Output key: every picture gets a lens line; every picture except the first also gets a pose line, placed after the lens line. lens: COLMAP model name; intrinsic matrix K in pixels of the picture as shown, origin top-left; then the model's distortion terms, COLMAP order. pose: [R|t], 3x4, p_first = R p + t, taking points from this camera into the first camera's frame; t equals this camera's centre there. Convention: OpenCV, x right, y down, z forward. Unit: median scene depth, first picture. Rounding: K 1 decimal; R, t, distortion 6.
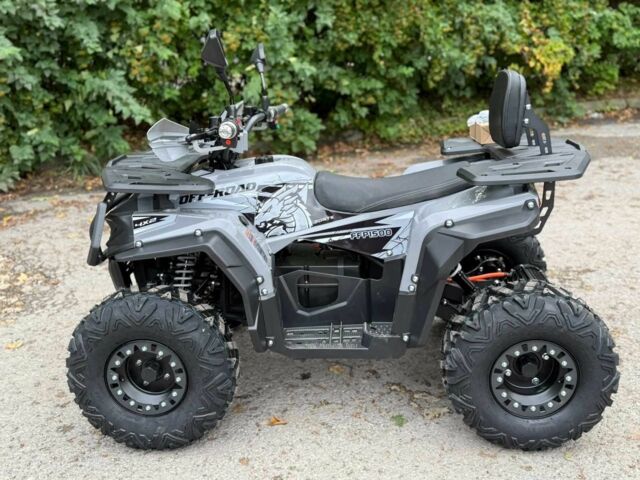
lens RADIAL K [[694.9, 0, 323.1], [0, 694.9, 242.1], [0, 0, 1]] dist [0.181737, -0.404004]
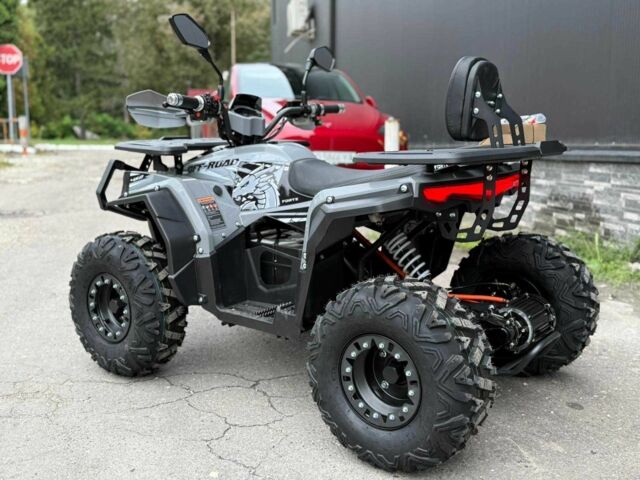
lens RADIAL K [[694.9, 0, 323.1], [0, 694.9, 242.1], [0, 0, 1]] dist [0.181737, -0.404004]
pose [[0.825826, 0.134289, -0.547703, 0.628303], [-0.192409, 0.980049, -0.049821, 0.071333], [0.530085, 0.146526, 0.835188, 0.177887]]
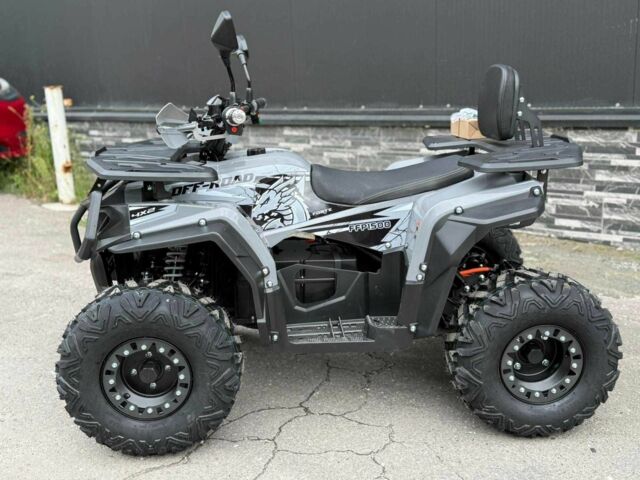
lens RADIAL K [[694.9, 0, 323.1], [0, 694.9, 242.1], [0, 0, 1]] dist [0.181737, -0.404004]
pose [[0.991649, -0.009849, 0.128593, -0.125934], [0.014593, 0.999245, -0.036004, 0.046166], [-0.128142, 0.037579, 0.991044, 0.030678]]
